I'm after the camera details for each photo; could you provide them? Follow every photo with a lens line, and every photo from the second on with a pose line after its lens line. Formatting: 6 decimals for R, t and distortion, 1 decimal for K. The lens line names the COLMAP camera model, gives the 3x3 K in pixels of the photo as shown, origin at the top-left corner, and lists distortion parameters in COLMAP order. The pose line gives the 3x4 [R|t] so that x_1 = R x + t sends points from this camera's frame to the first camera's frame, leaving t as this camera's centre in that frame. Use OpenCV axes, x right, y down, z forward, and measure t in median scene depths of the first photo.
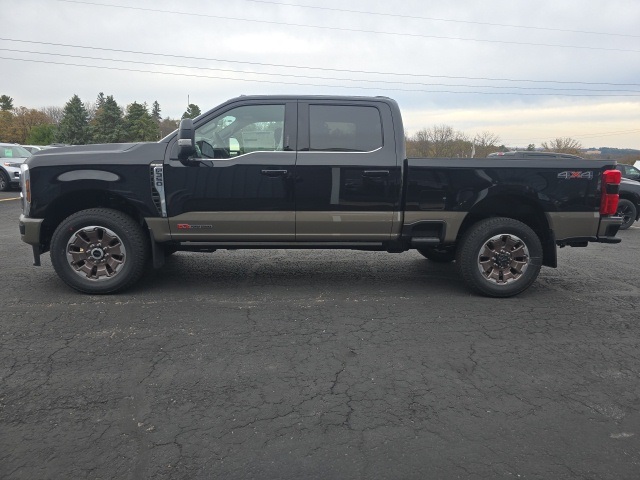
lens RADIAL K [[442.2, 0, 320.0], [0, 442.2, 240.0], [0, 0, 1]] dist [0.025085, -0.001701]
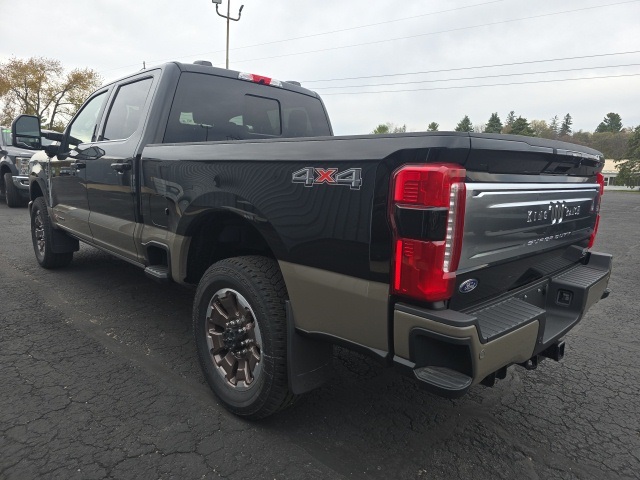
lens RADIAL K [[442.2, 0, 320.0], [0, 442.2, 240.0], [0, 0, 1]] dist [0.025085, -0.001701]
pose [[0.631749, 0.122420, -0.765446, 0.870459], [-0.152595, 0.987769, 0.032036, -0.102983], [0.760006, 0.096564, 0.642703, 0.750525]]
